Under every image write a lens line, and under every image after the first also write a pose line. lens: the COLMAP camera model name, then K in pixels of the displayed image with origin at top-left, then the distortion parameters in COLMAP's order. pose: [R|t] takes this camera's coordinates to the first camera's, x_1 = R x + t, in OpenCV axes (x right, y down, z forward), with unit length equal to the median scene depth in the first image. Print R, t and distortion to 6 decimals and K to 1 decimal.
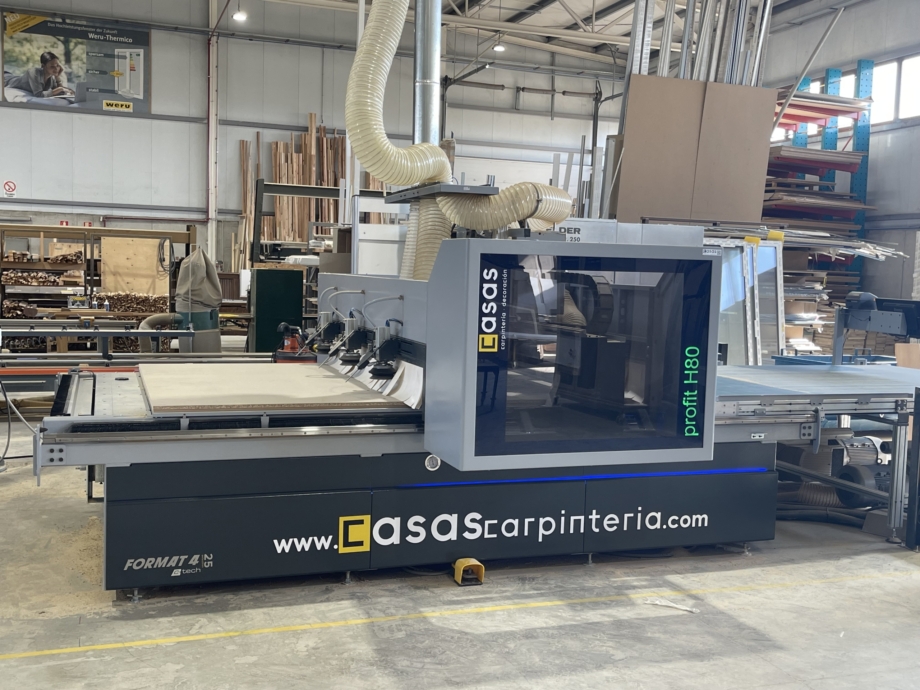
lens RADIAL K [[992.9, 0, 468.0], [0, 992.9, 343.2], [0, 0, 1]] dist [0.042553, 0.000000]
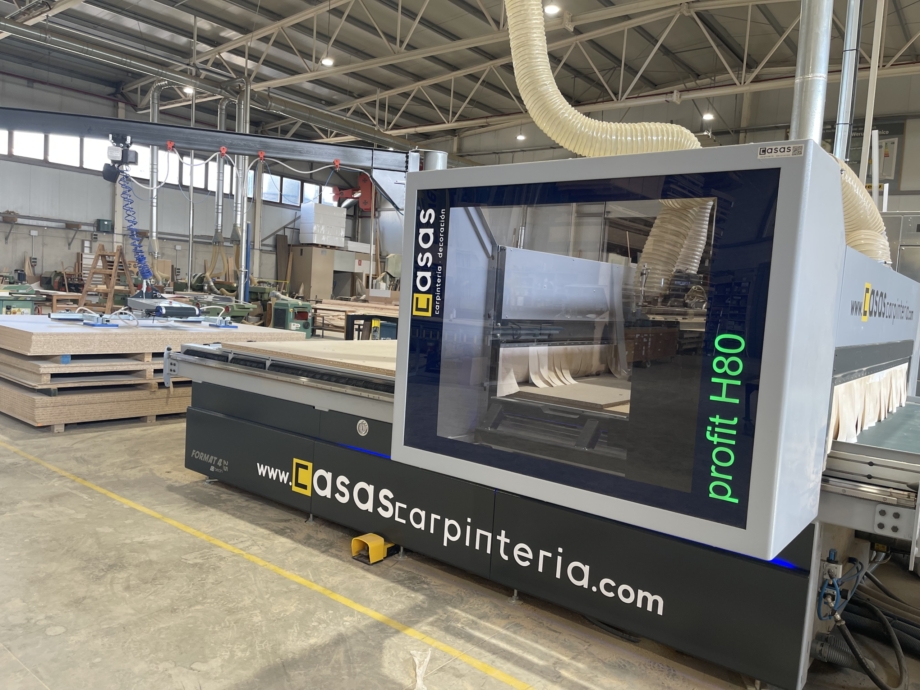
lens RADIAL K [[699.3, 0, 467.3], [0, 699.3, 336.2], [0, 0, 1]] dist [0.033522, -0.003521]
pose [[0.540346, 0.056525, -0.839542, 0.594407], [-0.112862, 0.993594, -0.005743, 0.018571], [0.833839, 0.097855, 0.543264, 0.670837]]
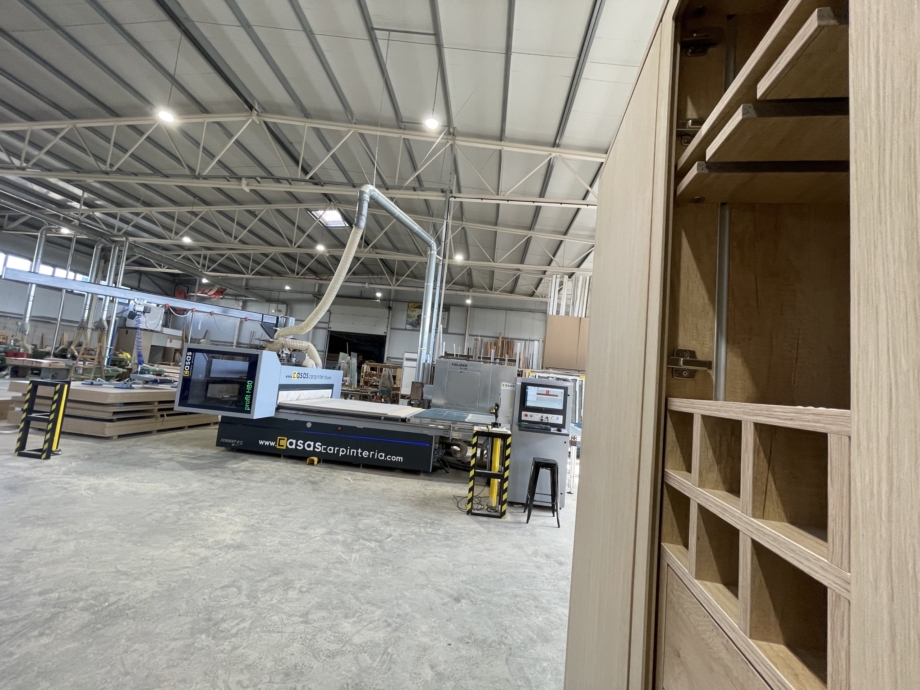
lens RADIAL K [[363.3, 0, 459.2], [0, 363.3, 348.3], [0, 0, 1]] dist [0.000681, 0.000280]
pose [[0.911866, 0.021398, -0.409930, 0.874752], [-0.098823, 0.980712, -0.168634, 0.024692], [0.398415, 0.194282, 0.896393, 0.070589]]
